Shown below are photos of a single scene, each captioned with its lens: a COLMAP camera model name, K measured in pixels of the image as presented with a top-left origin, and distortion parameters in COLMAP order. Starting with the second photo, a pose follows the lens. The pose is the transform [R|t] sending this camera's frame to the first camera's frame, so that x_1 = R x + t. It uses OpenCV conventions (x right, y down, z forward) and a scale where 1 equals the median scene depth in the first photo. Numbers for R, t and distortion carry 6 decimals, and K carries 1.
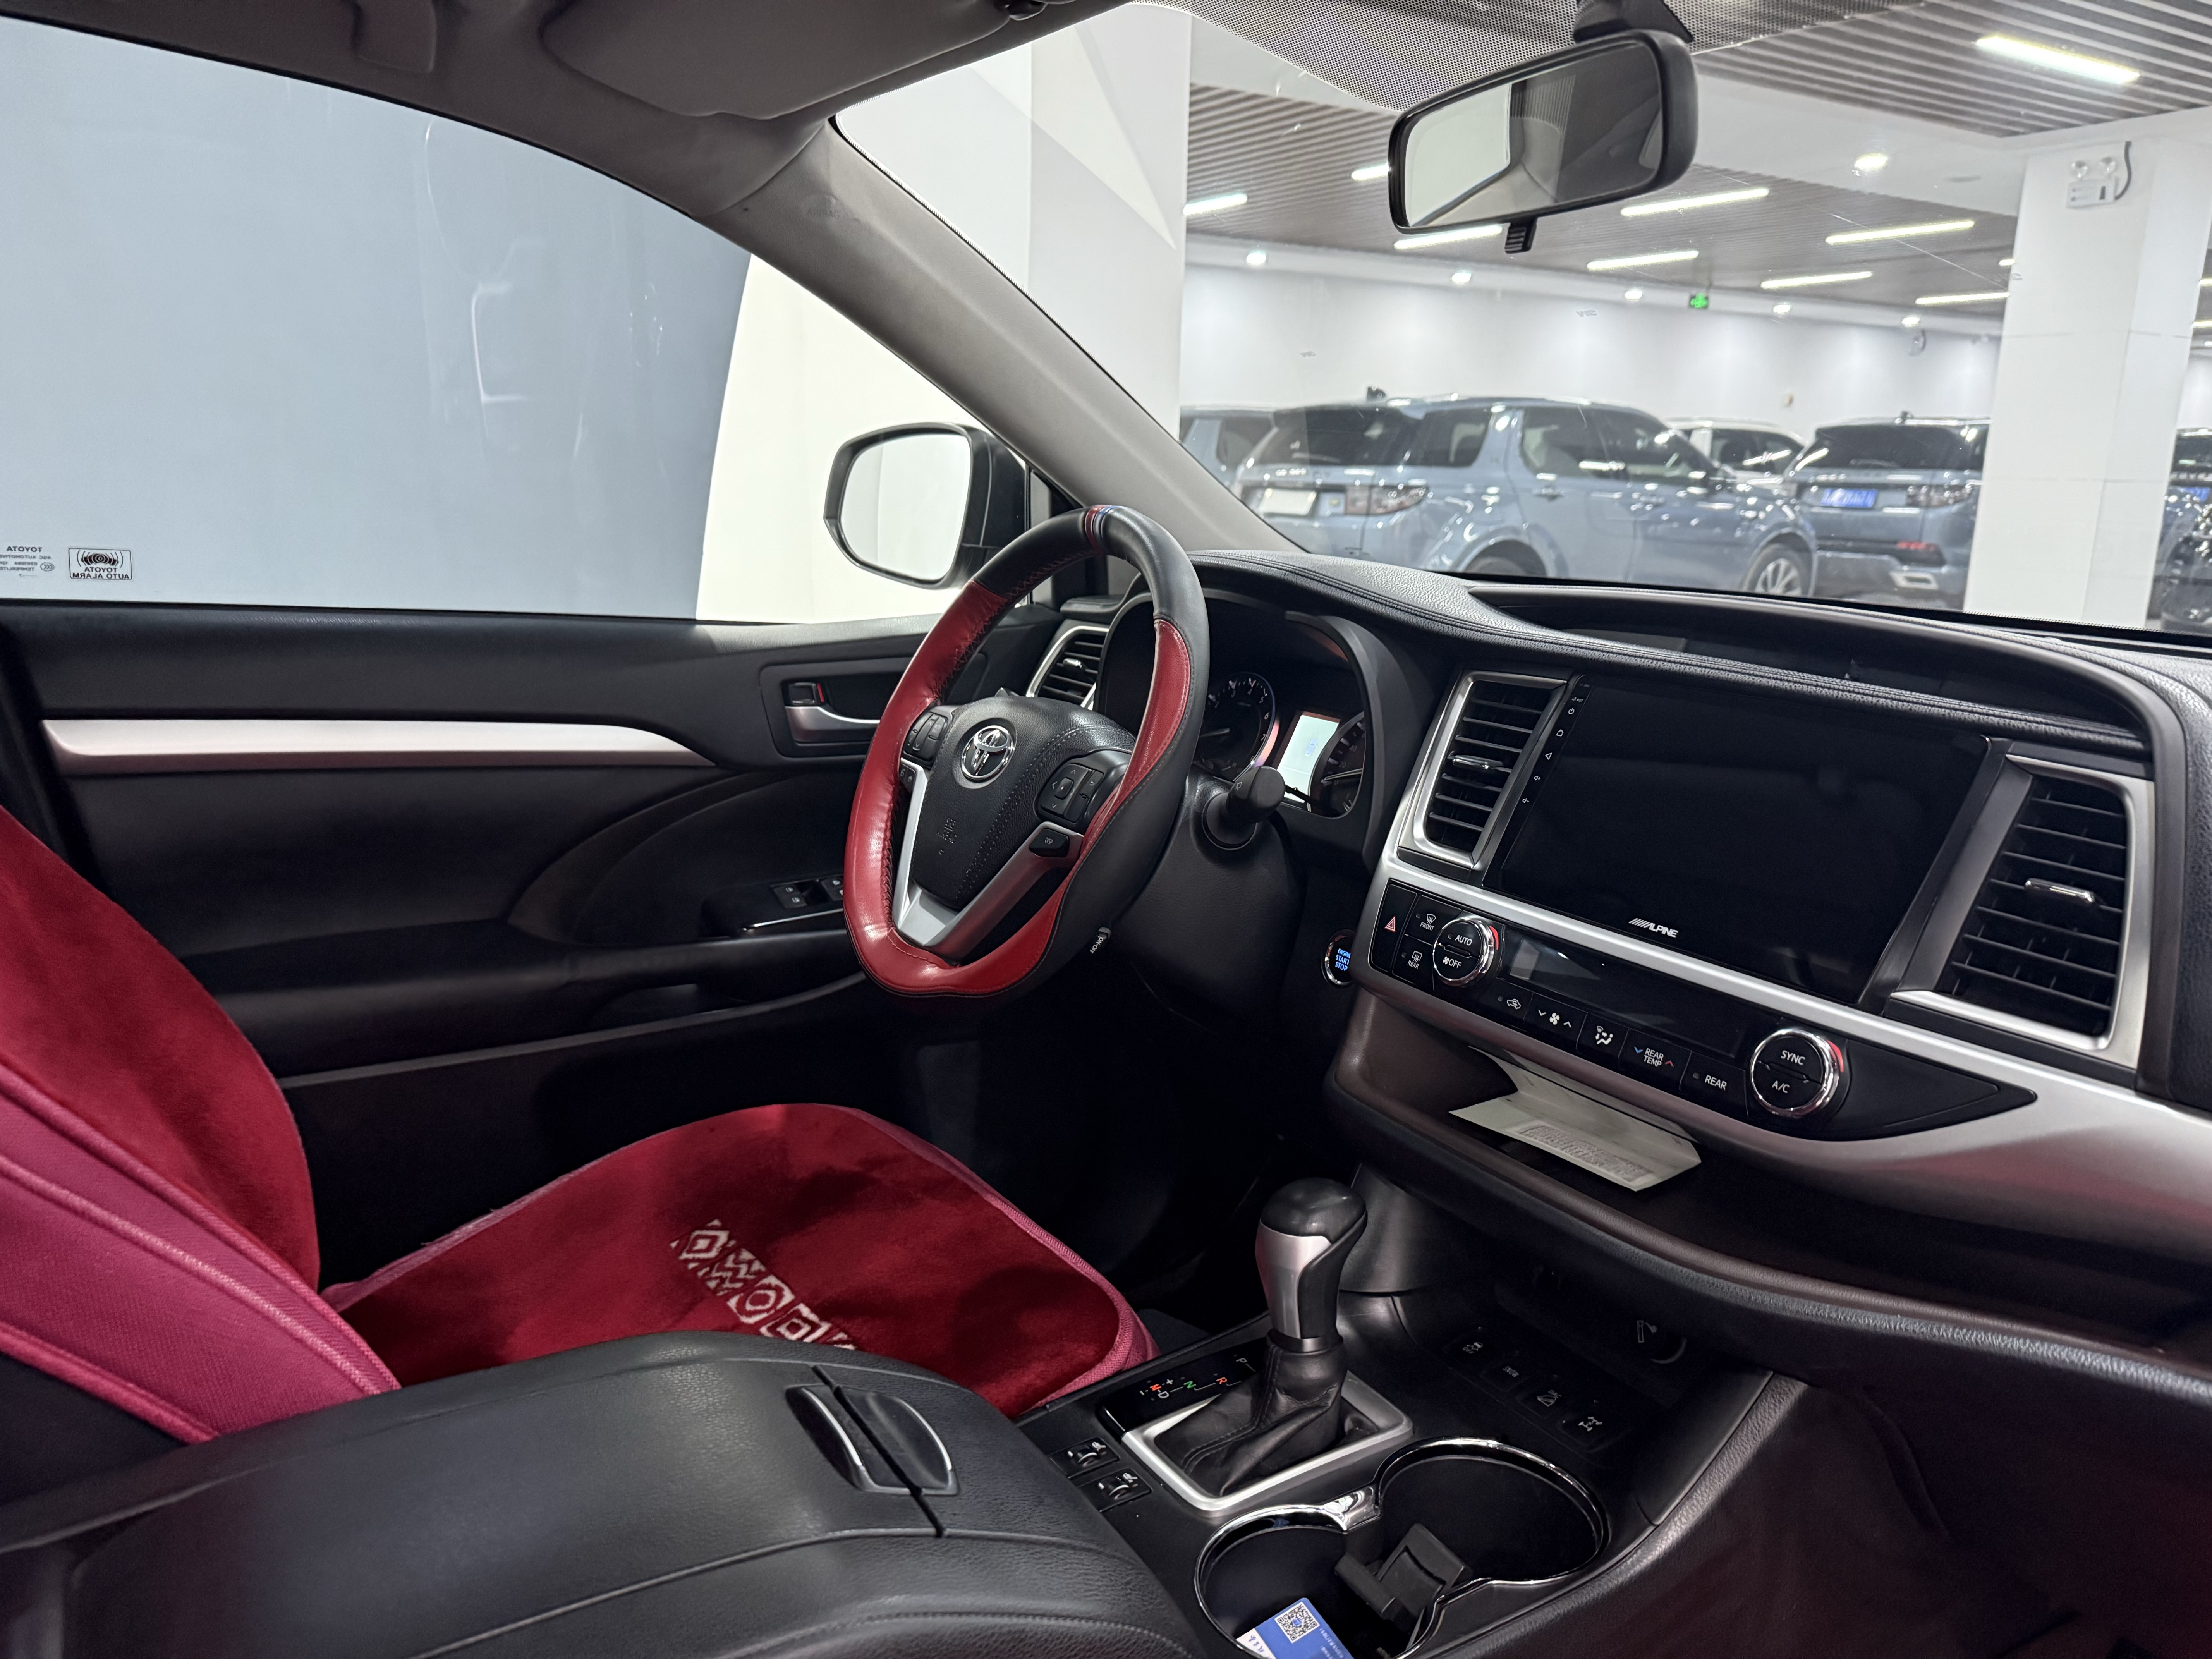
lens RADIAL K [[1570.8, 0, 1106.0], [0, 1570.8, 829.5], [0, 0, 1]] dist [0.024265, -0.002674]
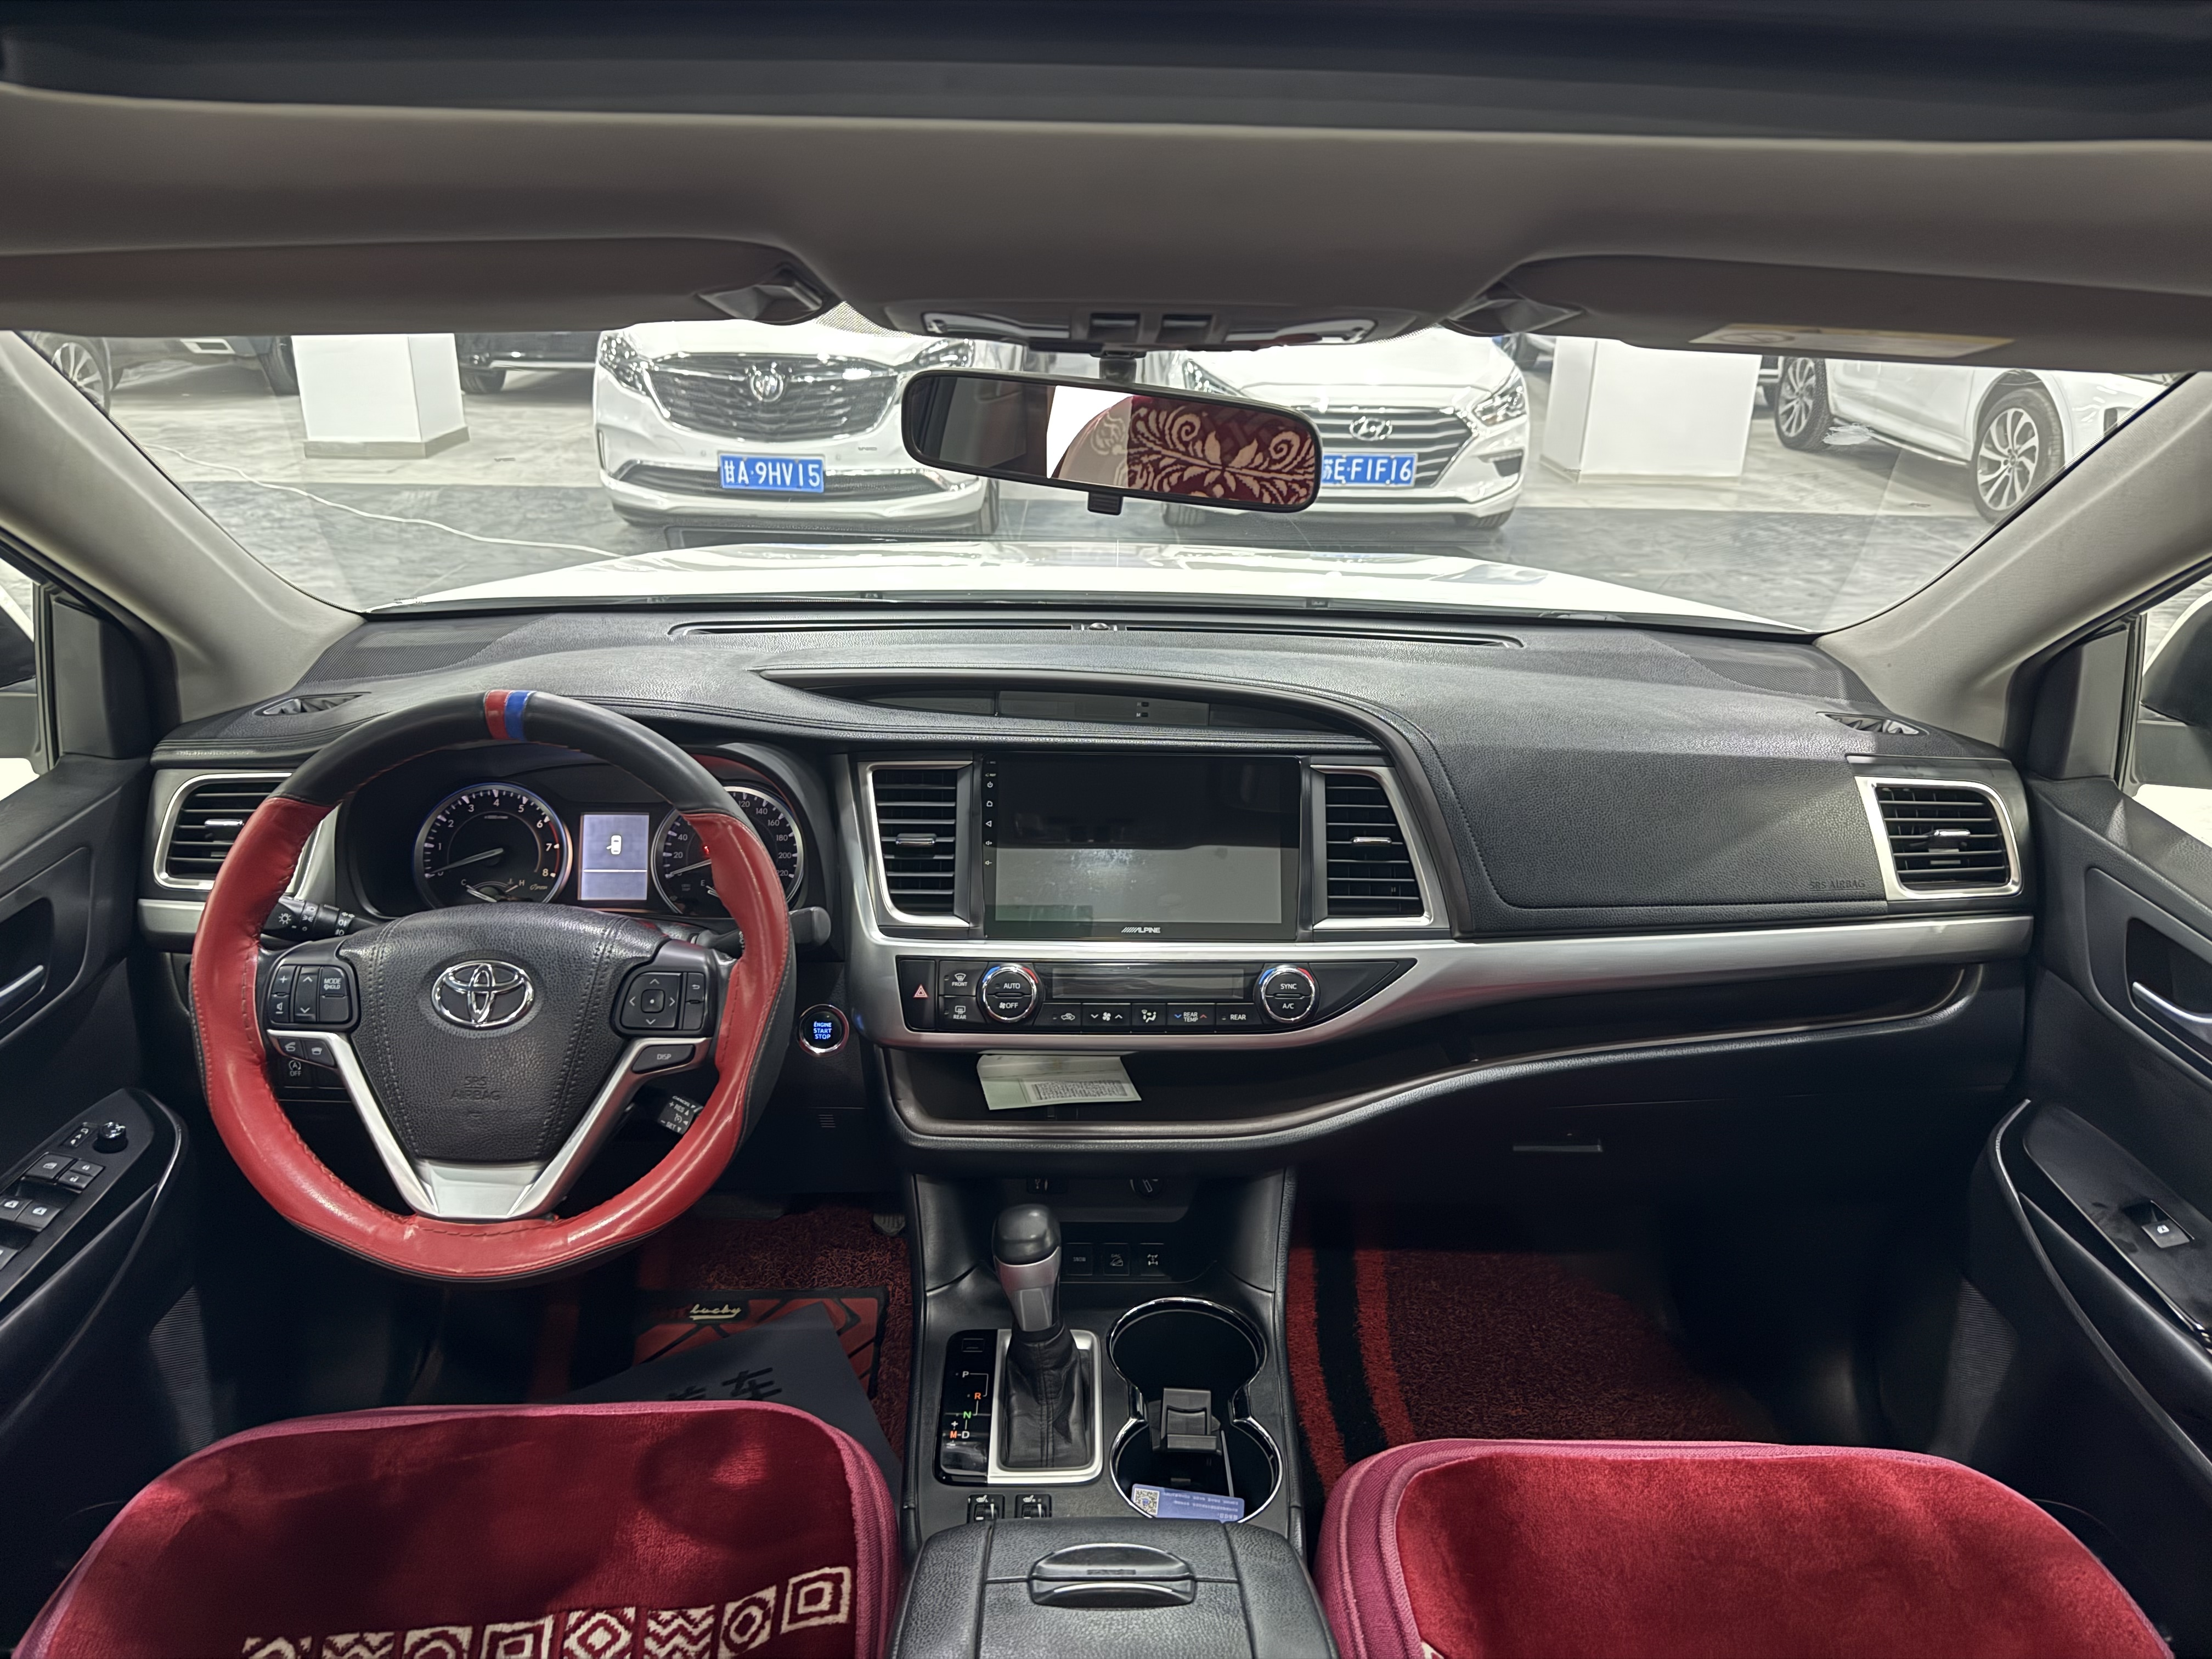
lens RADIAL K [[1572.9, 0, 1109.7], [0, 1572.9, 766.8], [0, 0, 1]] dist [-0.003347, 0.000120]
pose [[0.522292, -0.294438, 0.800323, -0.606300], [0.189913, 0.955094, 0.227440, -0.324052], [-0.831351, 0.033201, 0.554756, 0.183486]]
